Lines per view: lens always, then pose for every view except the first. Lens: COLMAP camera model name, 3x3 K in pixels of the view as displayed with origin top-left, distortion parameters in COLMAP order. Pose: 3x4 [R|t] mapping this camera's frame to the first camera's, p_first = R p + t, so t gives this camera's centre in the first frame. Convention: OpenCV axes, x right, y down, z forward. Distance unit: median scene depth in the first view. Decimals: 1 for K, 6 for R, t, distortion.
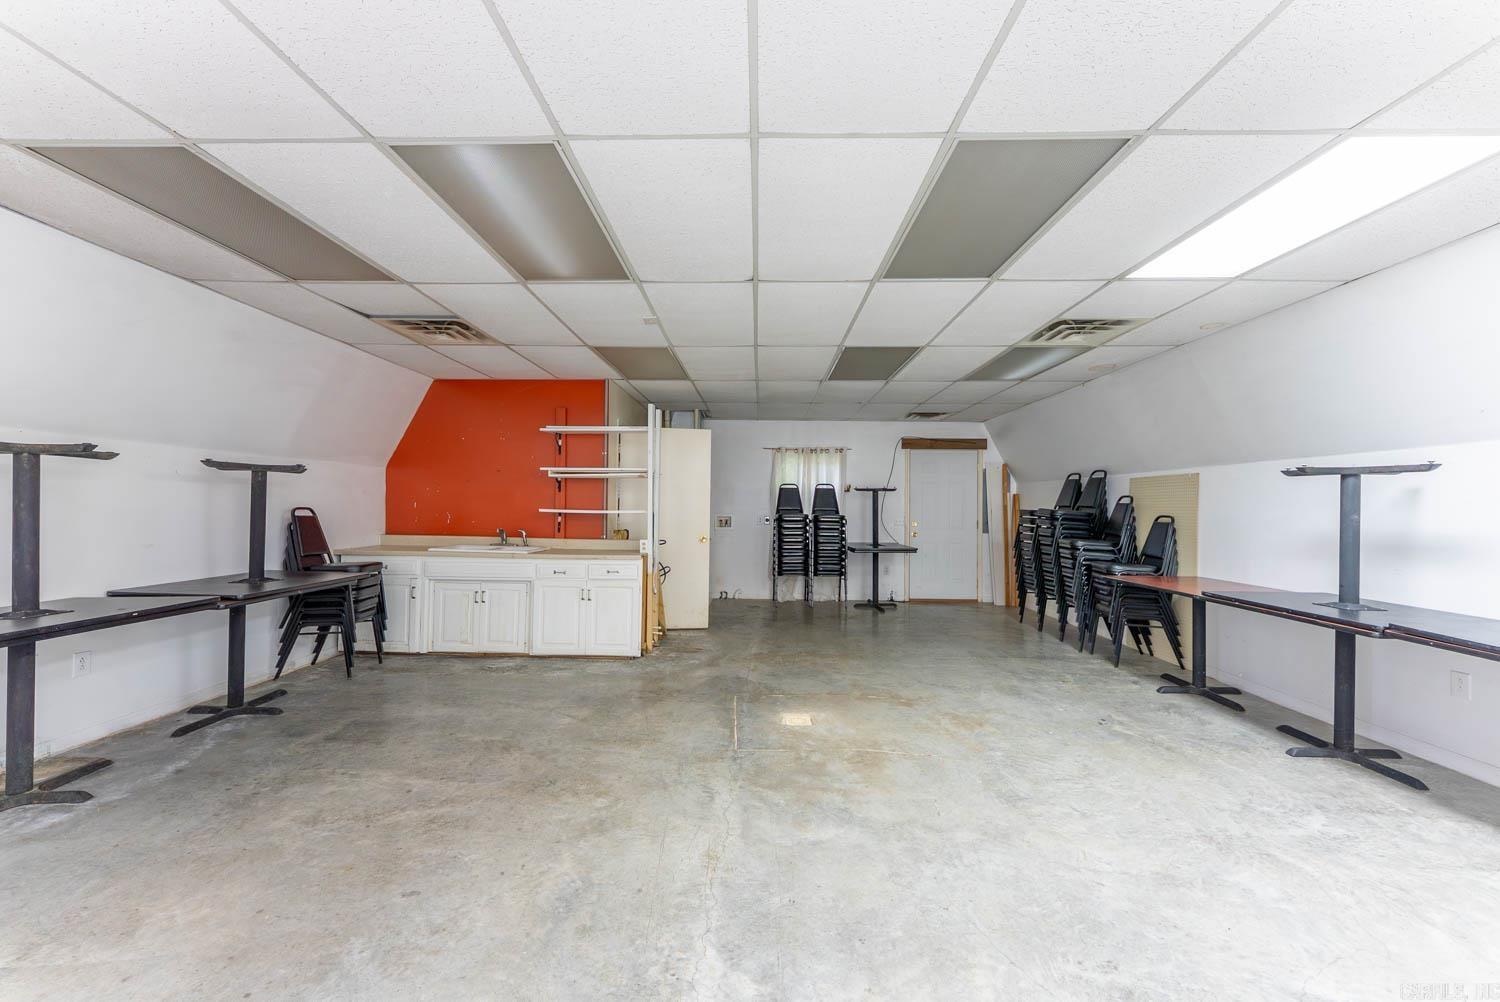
lens RADIAL K [[602.3, 0, 744.3], [0, 602.3, 504.6], [0, 0, 1]] dist [0.000453, -0.000352]
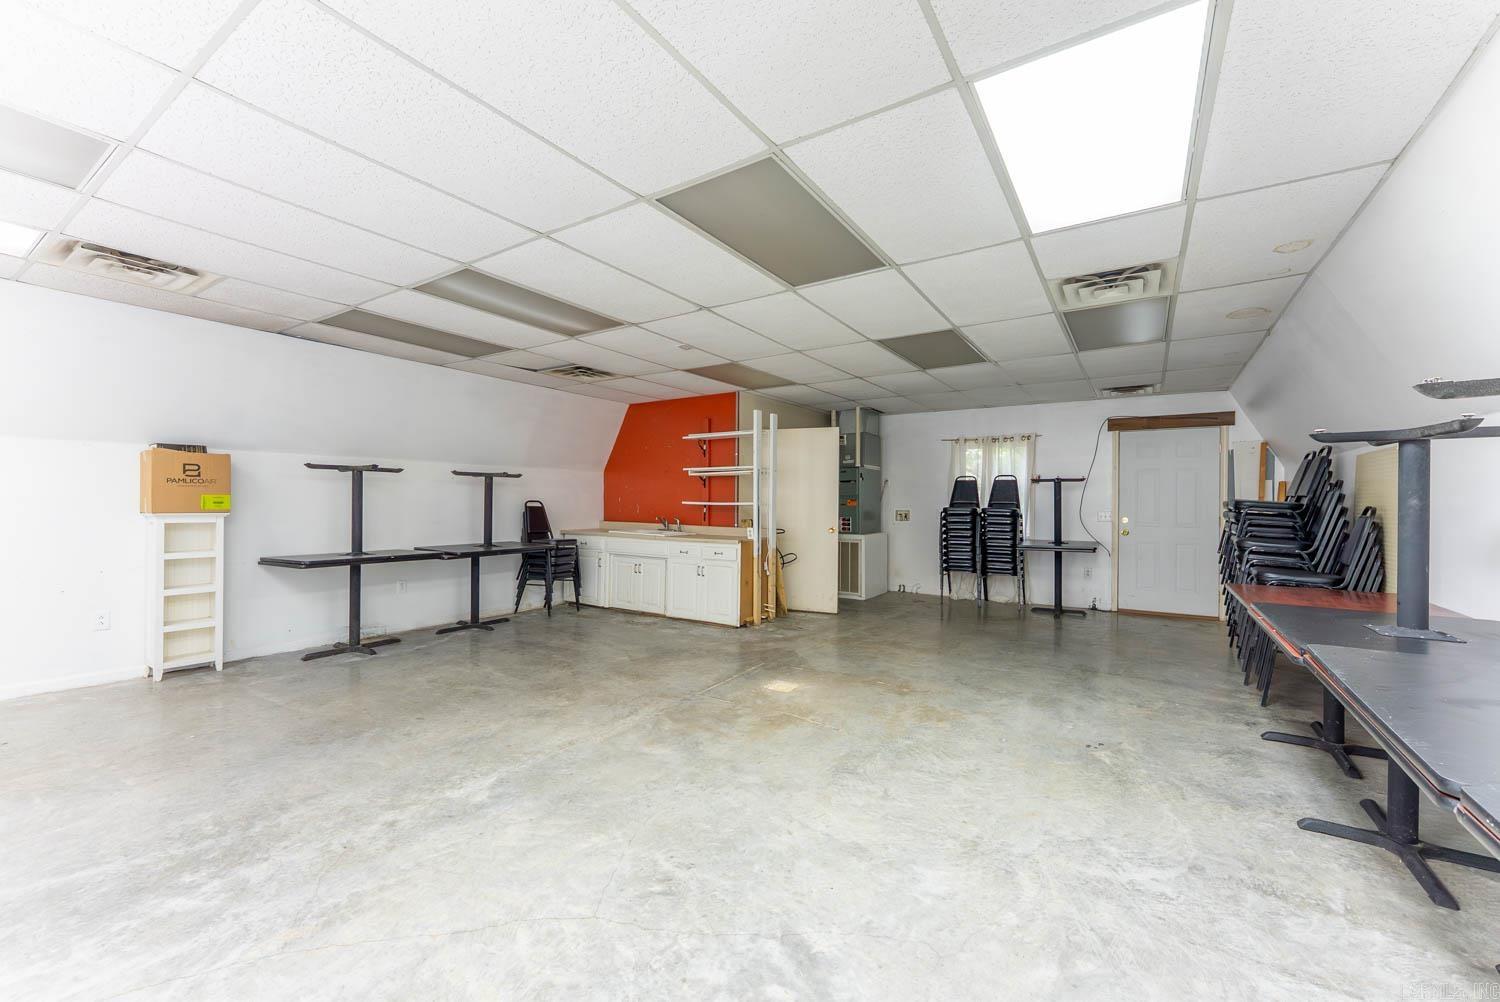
lens RADIAL K [[602.3, 0, 744.3], [0, 602.3, 504.6], [0, 0, 1]] dist [0.000453, -0.000352]
pose [[0.847966, -0.001698, -0.530048, 0.546063], [0.003171, 0.999993, 0.001869, 0.014718], [0.530041, -0.003266, 0.847966, 0.013228]]
